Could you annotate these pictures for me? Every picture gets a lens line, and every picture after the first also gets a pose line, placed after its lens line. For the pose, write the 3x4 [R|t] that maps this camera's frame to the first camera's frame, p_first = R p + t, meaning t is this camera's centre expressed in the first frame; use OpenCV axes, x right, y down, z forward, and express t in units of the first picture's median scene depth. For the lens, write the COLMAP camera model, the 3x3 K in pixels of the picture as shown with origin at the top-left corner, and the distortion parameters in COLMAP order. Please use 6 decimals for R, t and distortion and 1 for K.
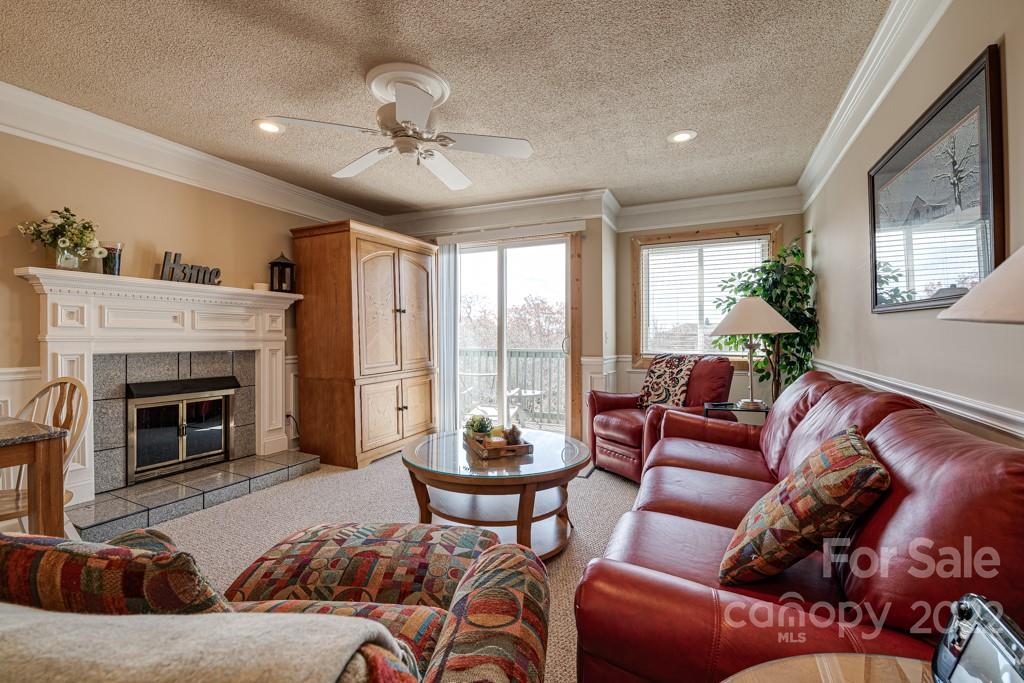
lens RADIAL K [[447.6, 0, 521.4], [0, 447.6, 337.5], [0, 0, 1]] dist [0.000323, -0.003953]
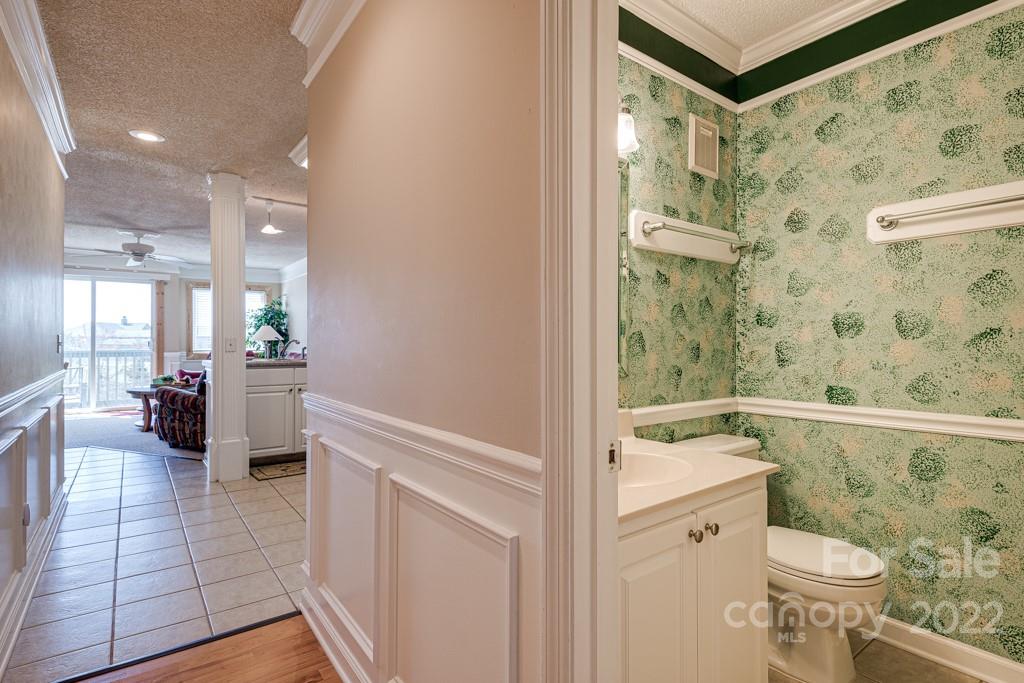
lens RADIAL K [[508.1, 0, 519.2], [0, 508.1, 342.1], [0, 0, 1]] dist [0.004065, -0.000105]
pose [[0.487787, 0.002934, 0.872958, -1.035178], [-0.003269, 0.999993, -0.001534, 0.002644], [-0.872956, -0.002105, 0.487794, -1.309368]]
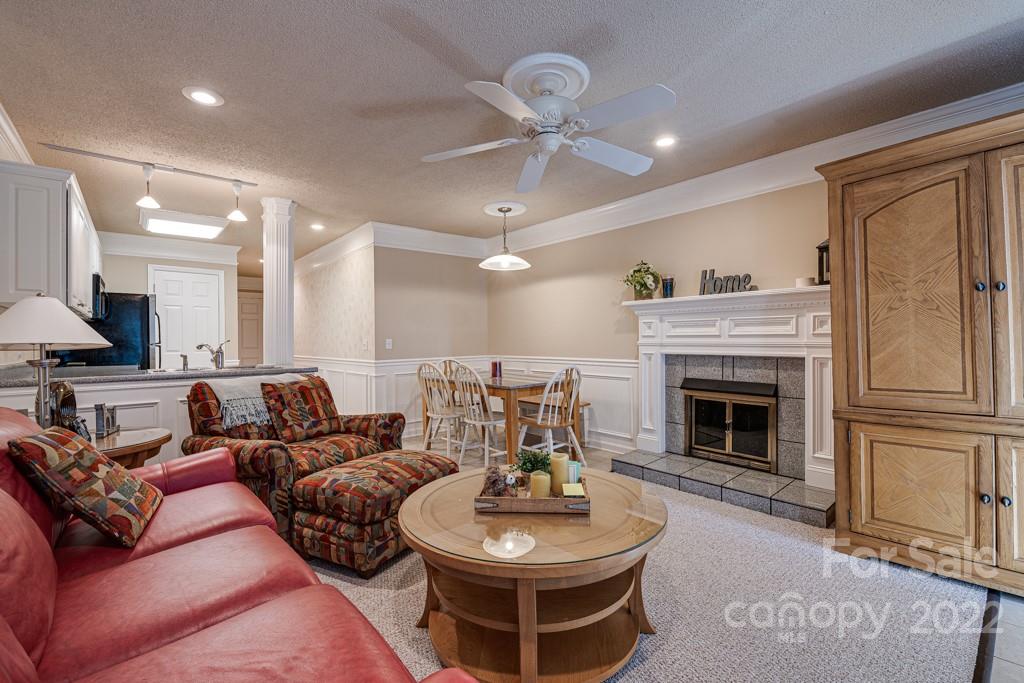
lens RADIAL K [[447.6, 0, 520.6], [0, 447.6, 339.4], [0, 0, 1]] dist [0.000323, -0.003953]
pose [[-0.429522, 0.000905, -0.903056, 0.402465], [0.007392, 0.999970, -0.002514, -0.008009], [0.903026, -0.007755, -0.429516, 0.874235]]
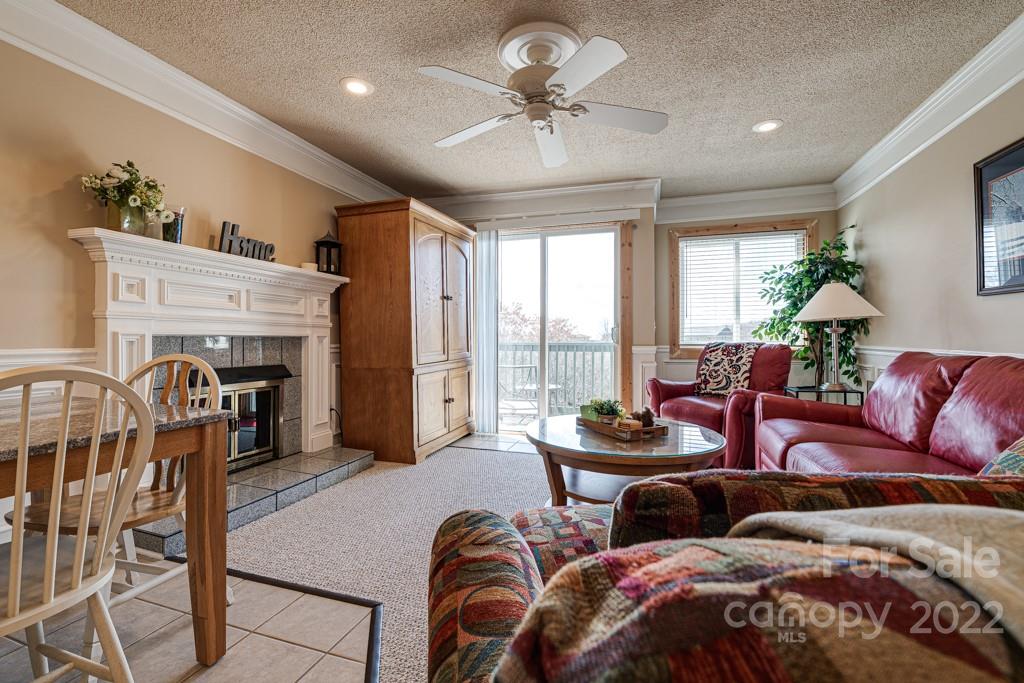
lens RADIAL K [[447.6, 0, 524.1], [0, 447.6, 336.2], [0, 0, 1]] dist [0.000323, -0.003953]
pose [[0.992720, 0.002940, 0.120412, -0.256065], [-0.002235, 0.999980, -0.005995, 0.031623], [-0.120427, 0.005682, 0.992706, 0.043581]]
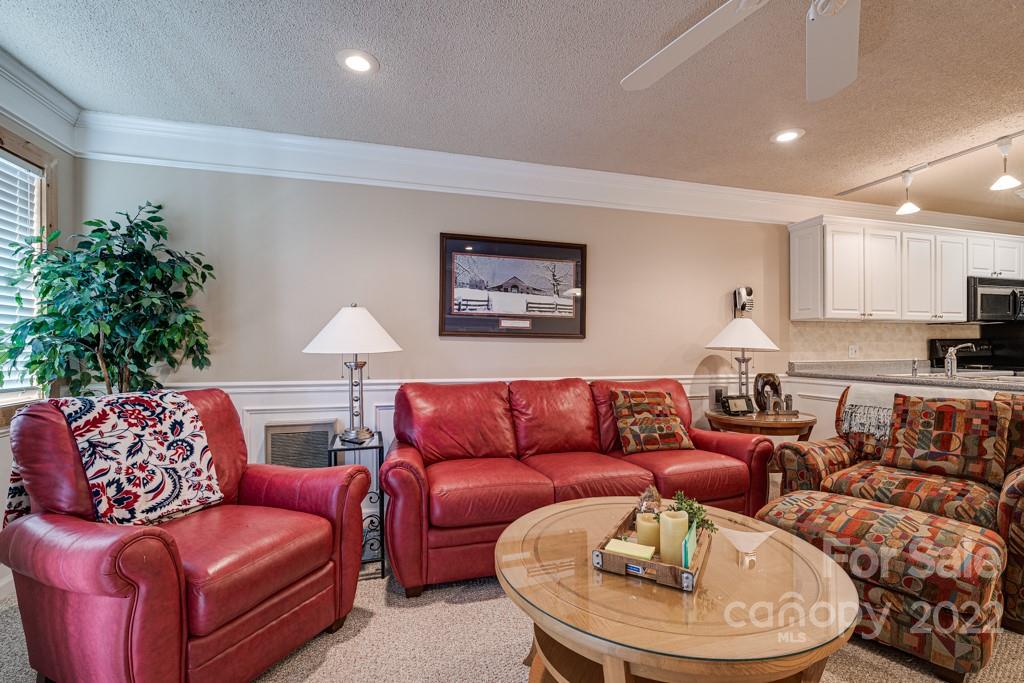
lens RADIAL K [[447.6, 0, 510.7], [0, 447.6, 339.3], [0, 0, 1]] dist [0.000323, -0.003953]
pose [[-0.628173, 0.016864, 0.777891, -0.260897], [0.004253, 0.999825, -0.018241, -0.009756], [-0.778062, -0.008150, -0.628135, 1.015603]]
